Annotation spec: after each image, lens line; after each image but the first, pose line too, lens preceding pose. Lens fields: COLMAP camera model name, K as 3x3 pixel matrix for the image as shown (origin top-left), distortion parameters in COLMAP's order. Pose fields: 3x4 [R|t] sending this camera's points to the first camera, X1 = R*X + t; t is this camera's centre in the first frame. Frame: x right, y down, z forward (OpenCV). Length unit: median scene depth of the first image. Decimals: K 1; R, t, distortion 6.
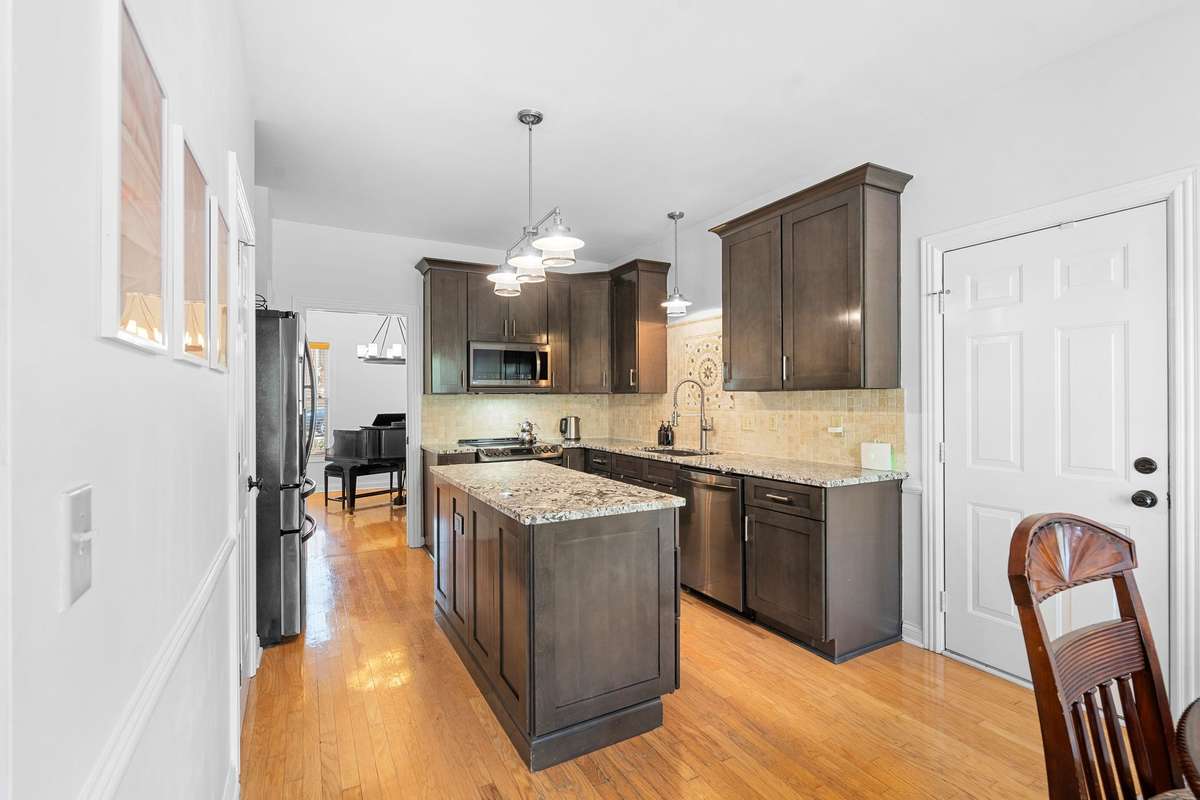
lens RADIAL K [[541.4, 0, 604.3], [0, 541.4, 397.4], [0, 0, 1]] dist [-0.020059, -0.000154]
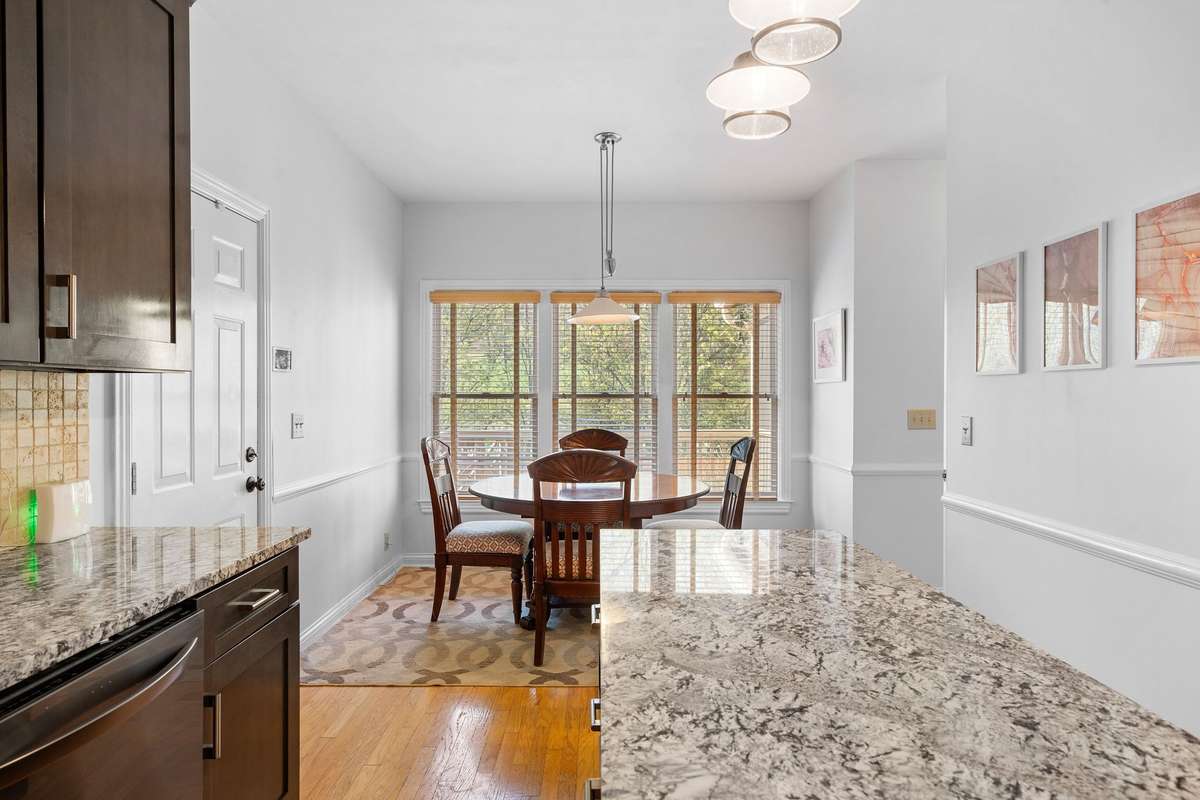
lens RADIAL K [[688.0, 0, 591.1], [0, 688.0, 402.3], [0, 0, 1]] dist [-0.004123, -0.000116]
pose [[-0.867751, 0.003930, 0.496984, -0.170879], [0.008132, 0.999947, 0.006292, 0.009454], [-0.496933, 0.009502, -0.867737, 1.055944]]
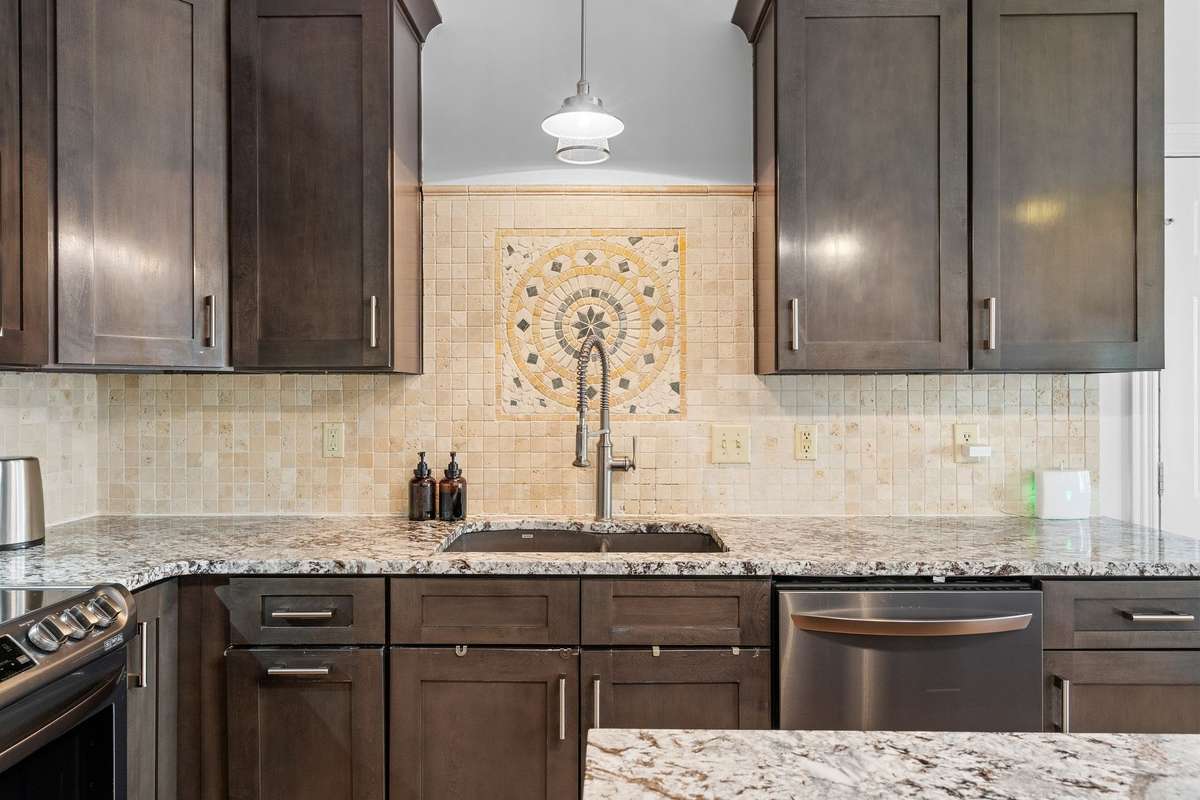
lens RADIAL K [[688.0, 0, 590.7], [0, 688.0, 393.5], [0, 0, 1]] dist [-0.004123, -0.000116]
pose [[0.491489, 0.009614, 0.870831, -0.290415], [-0.004497, 0.999954, -0.008502, 0.010574], [-0.870872, 0.000263, 0.491510, 0.865434]]
